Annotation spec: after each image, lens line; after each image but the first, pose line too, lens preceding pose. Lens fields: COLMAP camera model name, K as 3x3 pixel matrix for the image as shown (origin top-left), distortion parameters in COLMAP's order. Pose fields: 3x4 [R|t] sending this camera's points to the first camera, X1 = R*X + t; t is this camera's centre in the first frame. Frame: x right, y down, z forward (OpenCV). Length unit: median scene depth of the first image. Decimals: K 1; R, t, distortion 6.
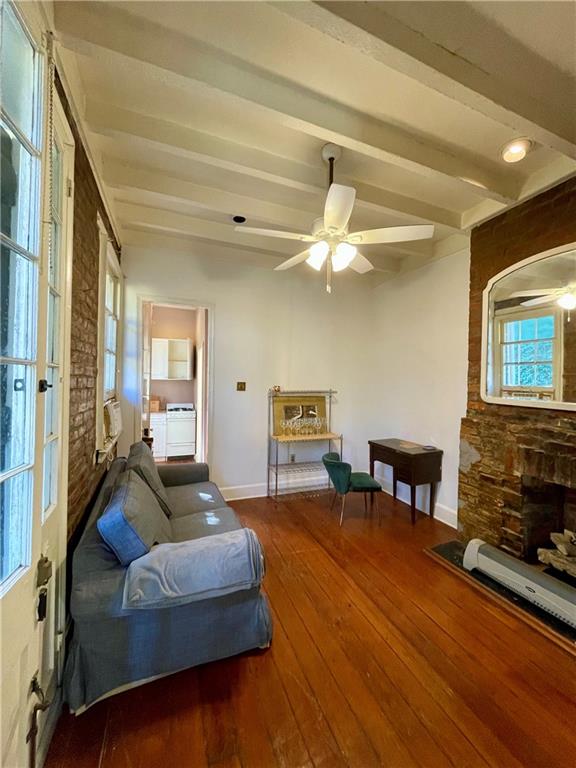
lens RADIAL K [[308.5, 0, 291.8], [0, 308.5, 380.5], [0, 0, 1]] dist [-0.007382, 0.000559]
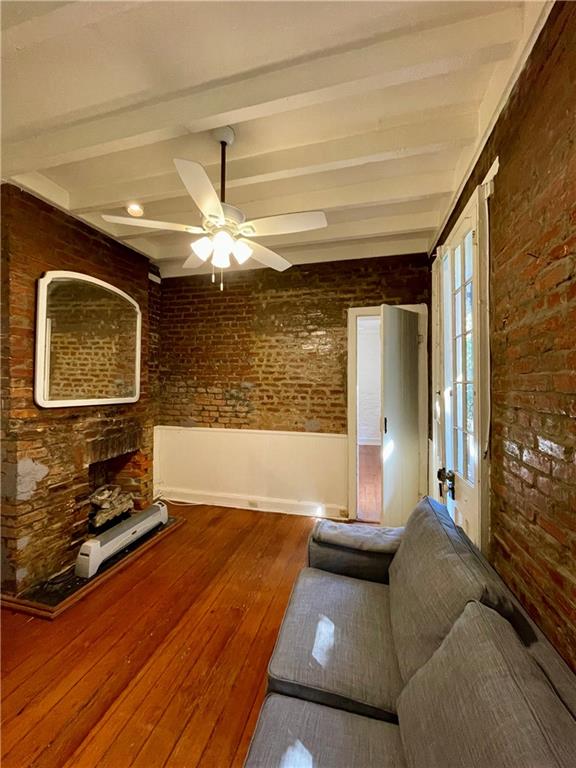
lens RADIAL K [[308.5, 0, 289.6], [0, 308.5, 380.4], [0, 0, 1]] dist [-0.007382, 0.000559]
pose [[-0.803124, -0.014927, 0.595625, -0.510690], [-0.017068, 0.999852, 0.002044, -0.023310], [-0.595568, -0.008524, -0.803260, 1.414956]]
